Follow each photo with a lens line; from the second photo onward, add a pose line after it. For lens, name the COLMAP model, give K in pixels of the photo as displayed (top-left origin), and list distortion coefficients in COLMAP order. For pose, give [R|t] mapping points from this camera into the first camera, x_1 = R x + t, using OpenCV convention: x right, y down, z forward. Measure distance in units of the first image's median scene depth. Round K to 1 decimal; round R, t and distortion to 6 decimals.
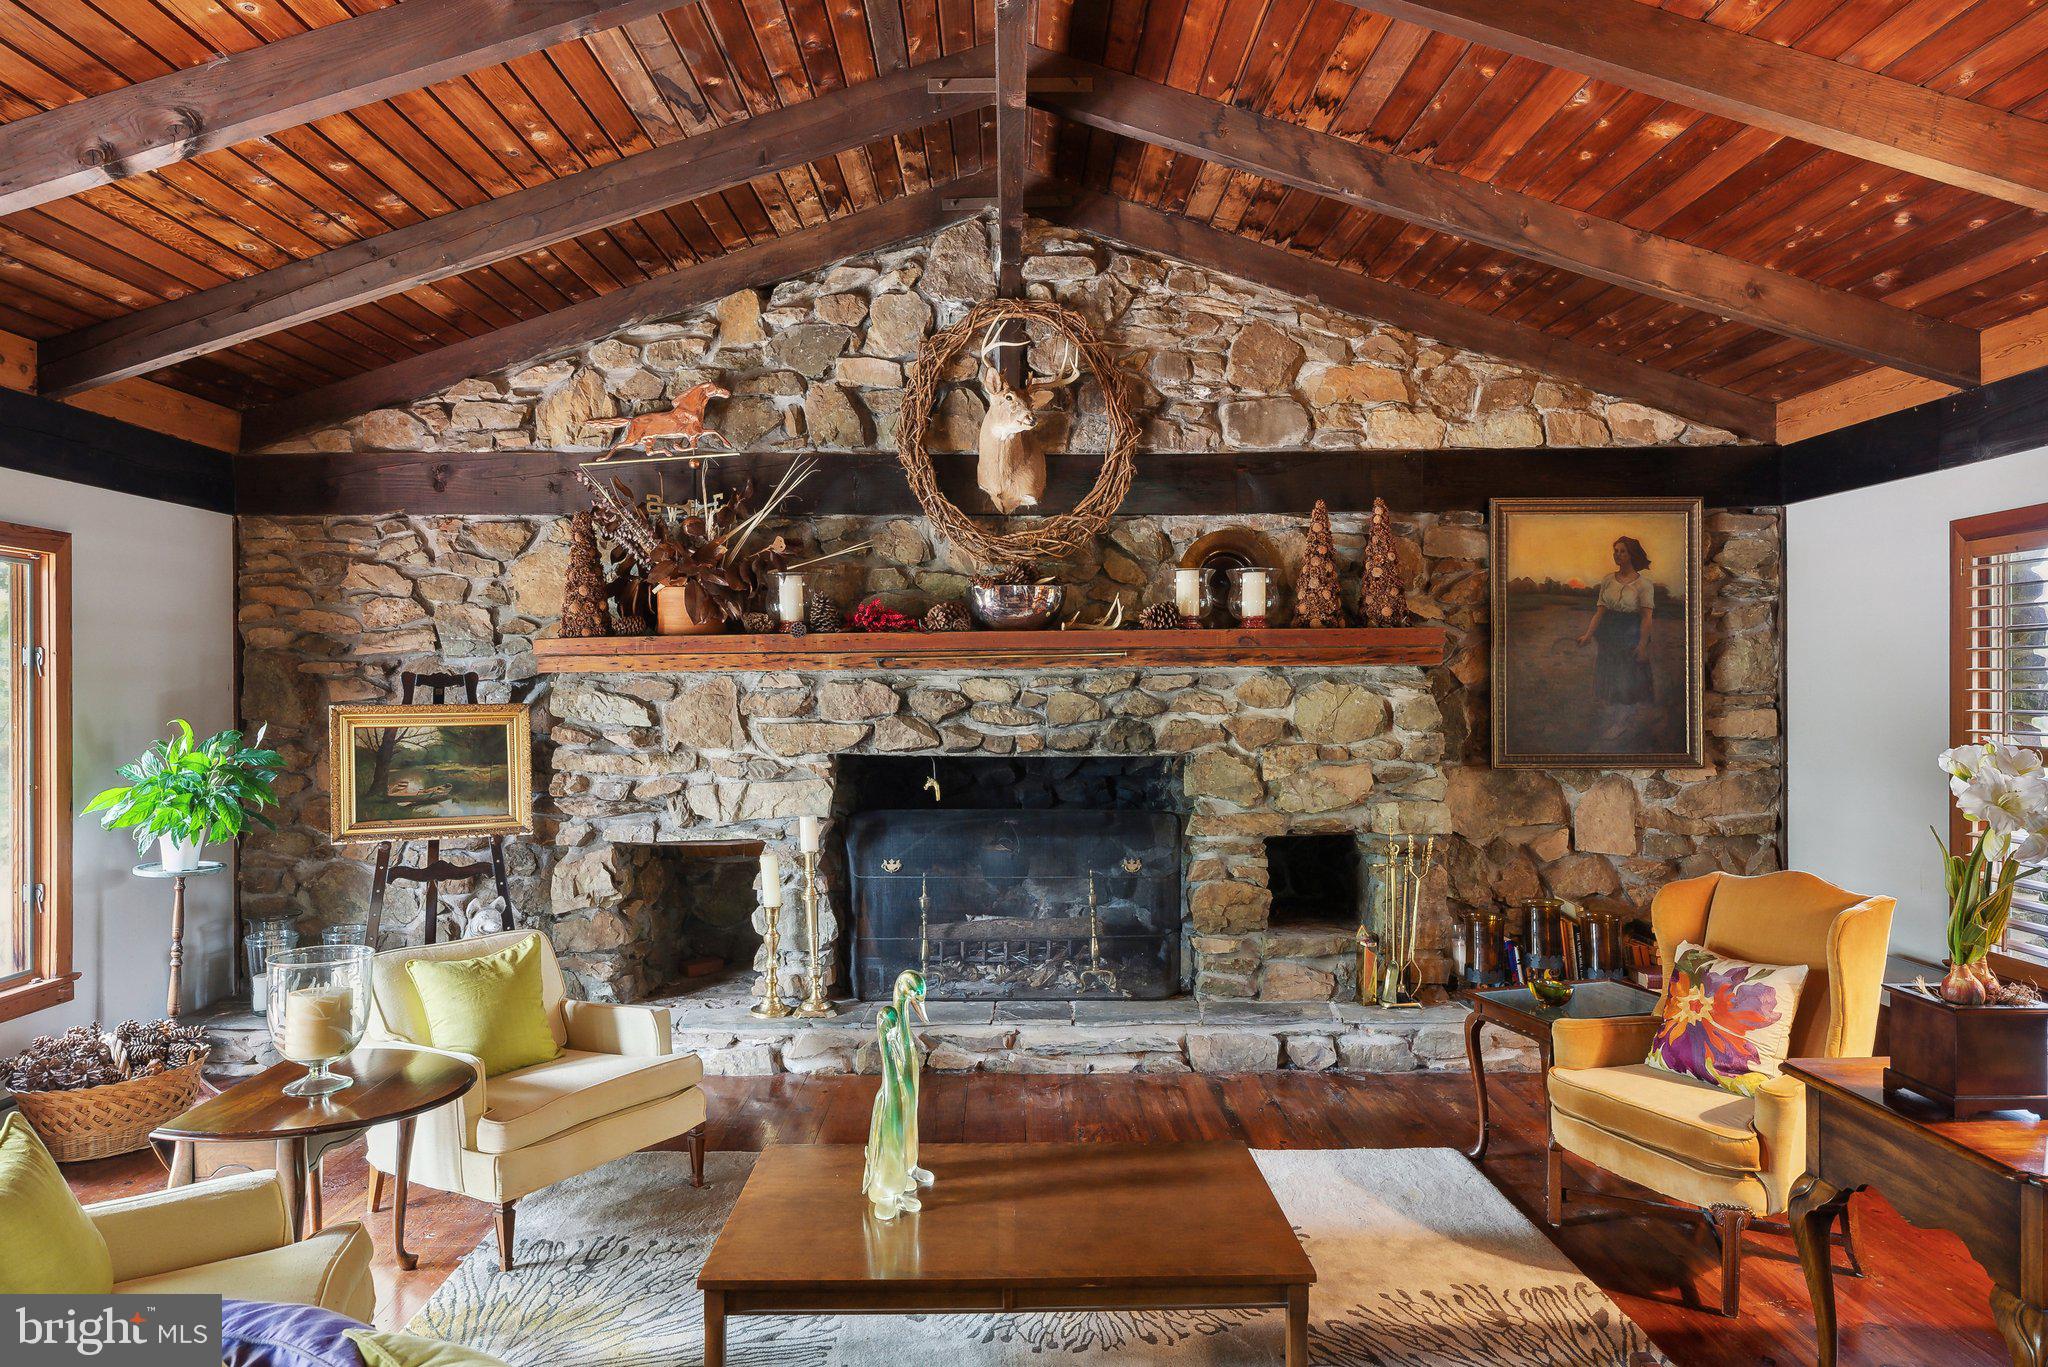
lens RADIAL K [[1252.8, 0, 1016.1], [0, 1252.8, 690.3], [0, 0, 1]] dist [0.007677, -0.002916]
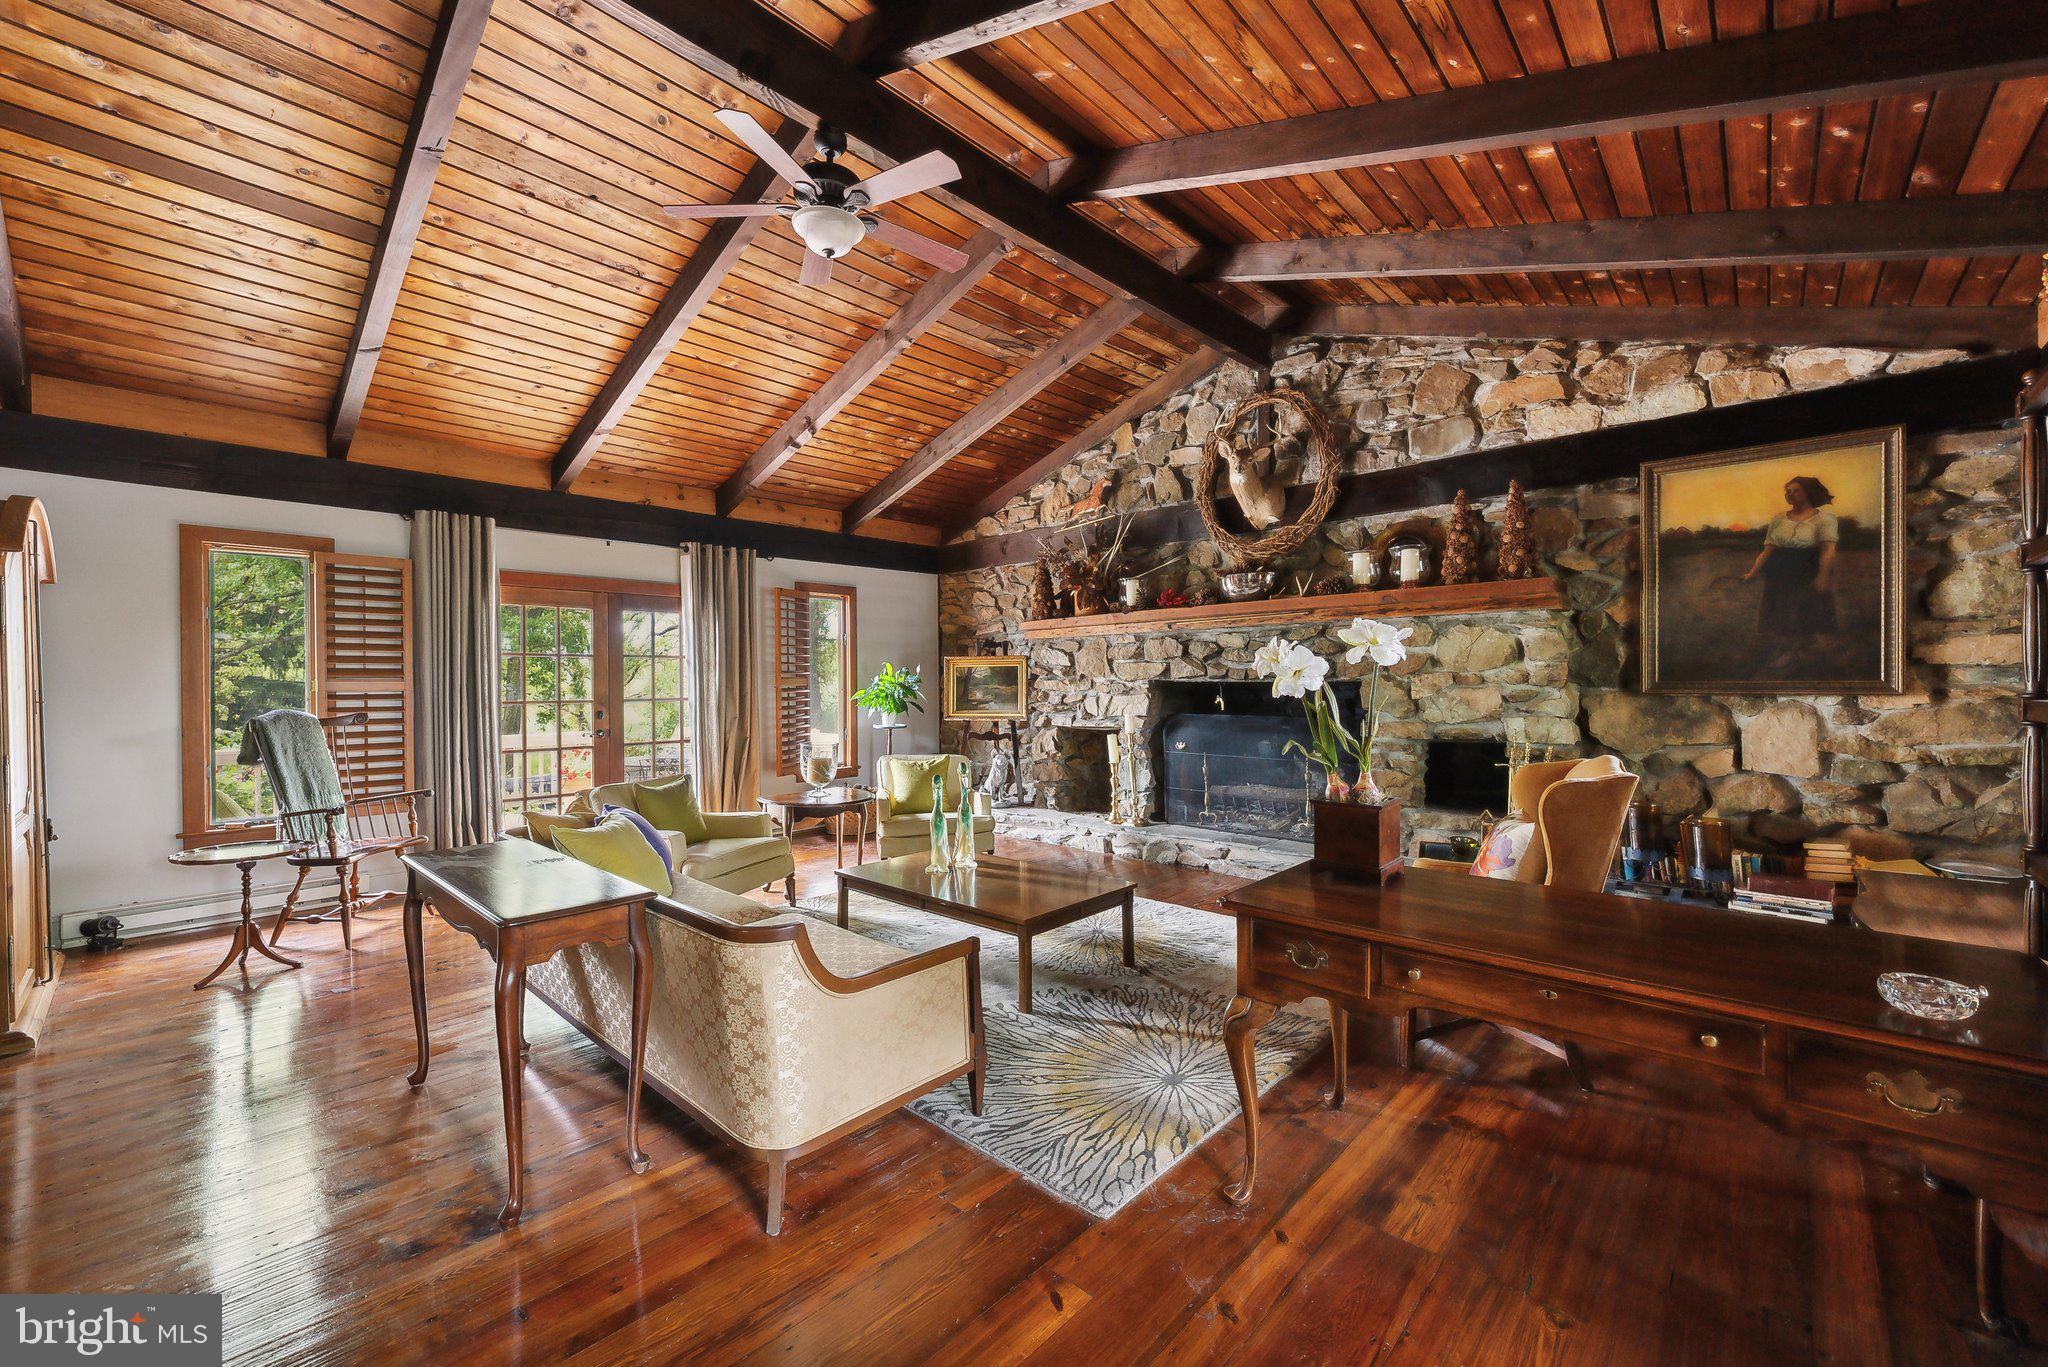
lens RADIAL K [[814.5, 0, 1024.3], [0, 814.5, 682.8], [0, 0, 1]] dist [-0.003319, 0.000024]
pose [[0.728794, 0.000614, -0.684733, 0.478051], [0.005194, 0.999966, 0.006425, 0.044144], [0.684714, -0.008240, 0.728766, 0.048907]]
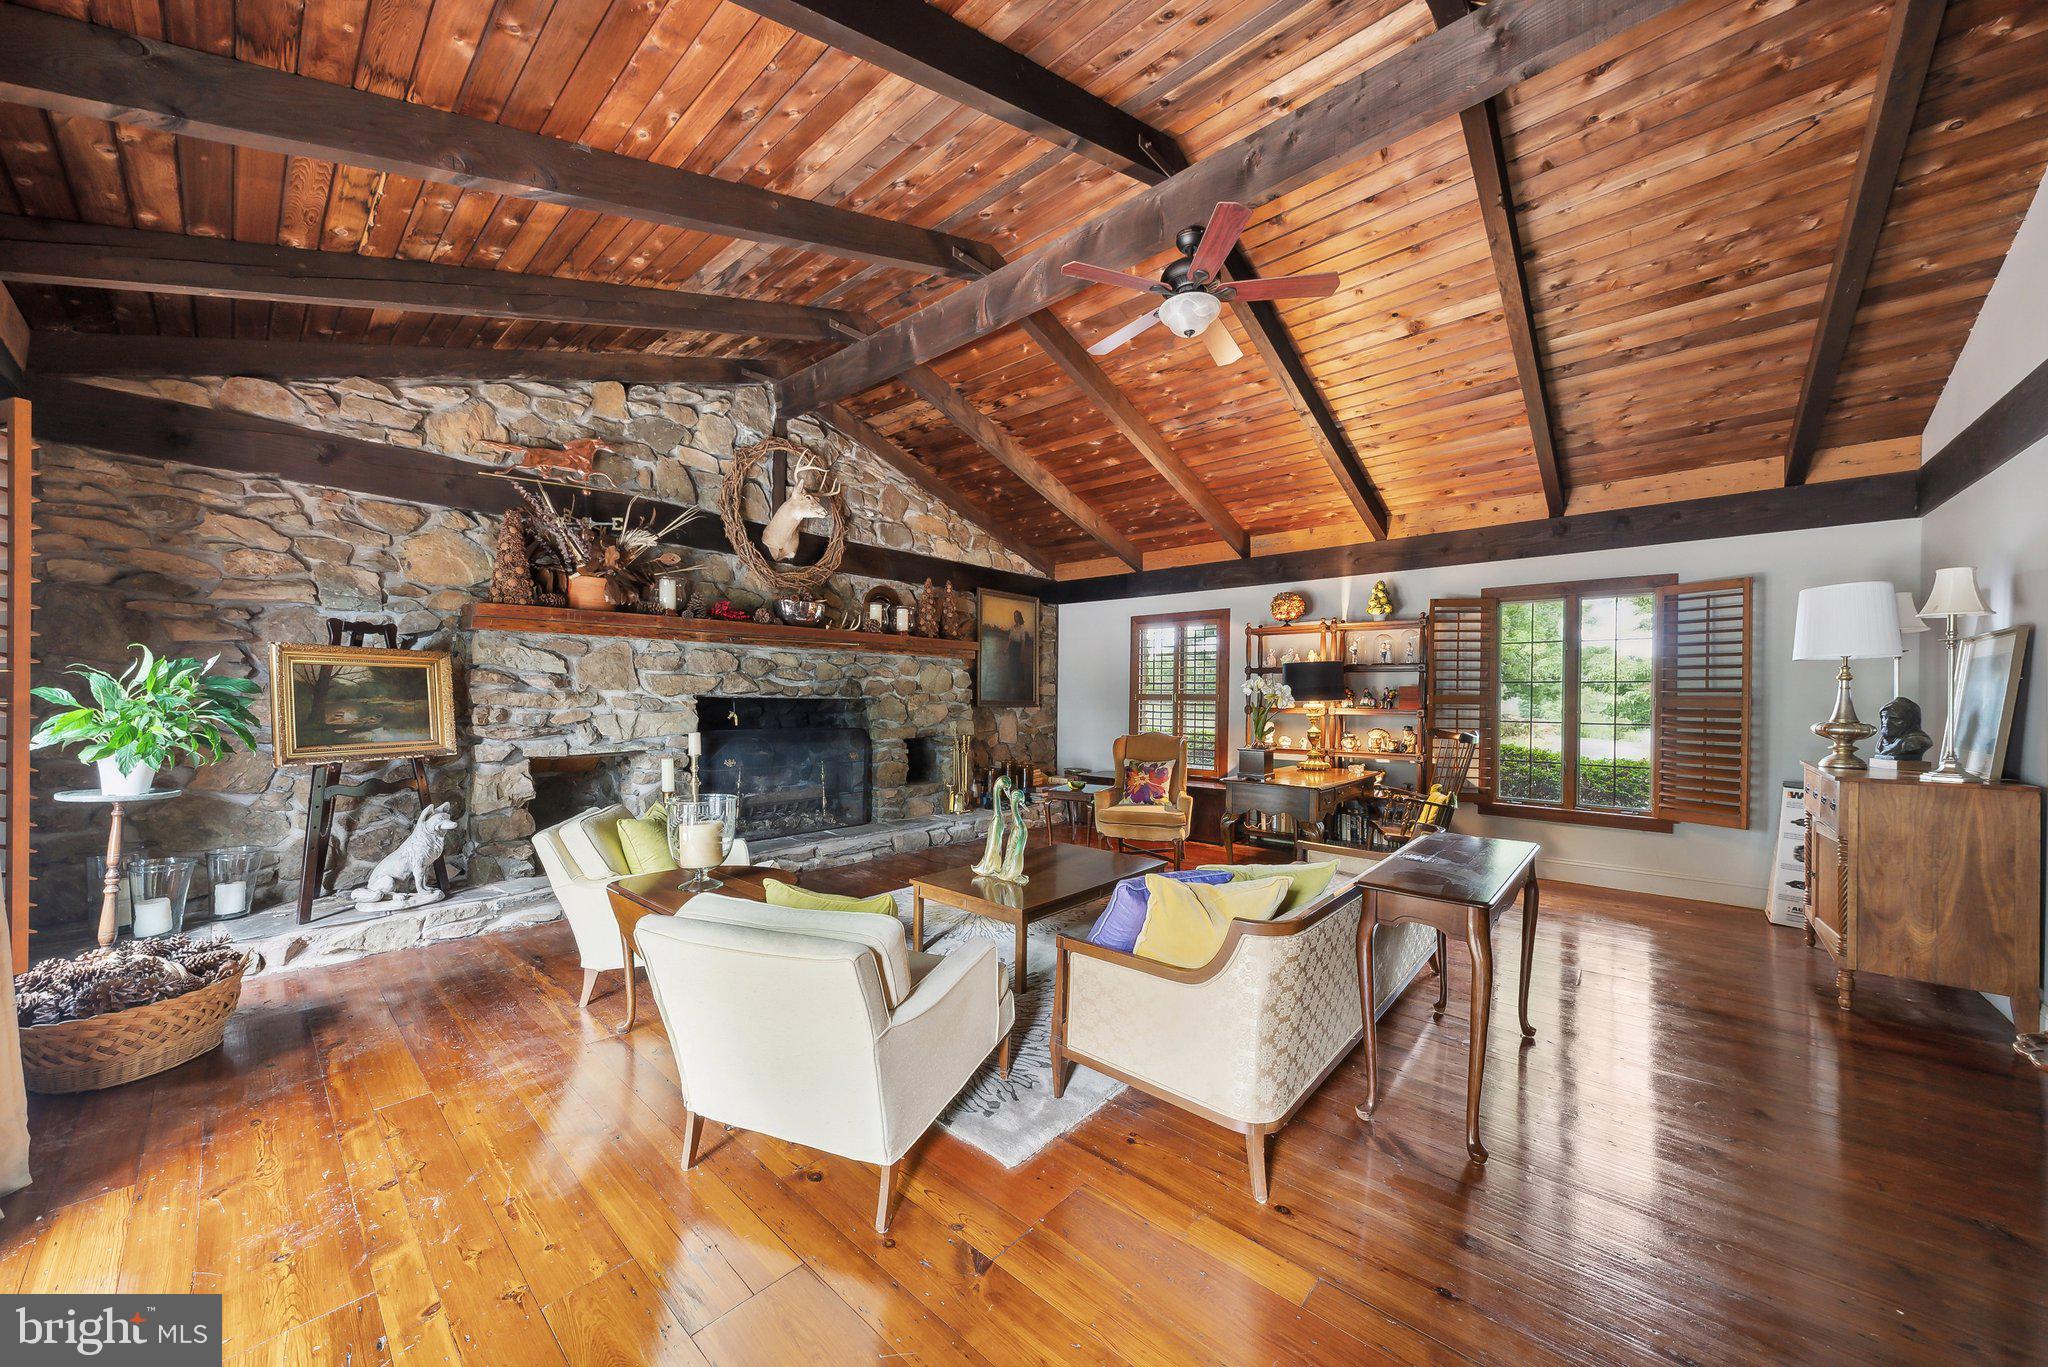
lens RADIAL K [[704.7, 0, 1027.5], [0, 704.7, 696.0], [0, 0, 1]] dist [-0.006538, 0.000300]
pose [[0.667232, 0.013252, 0.744732, -0.505180], [-0.014968, 0.999878, -0.004381, 0.047253], [-0.744700, -0.008224, 0.667349, 0.083319]]
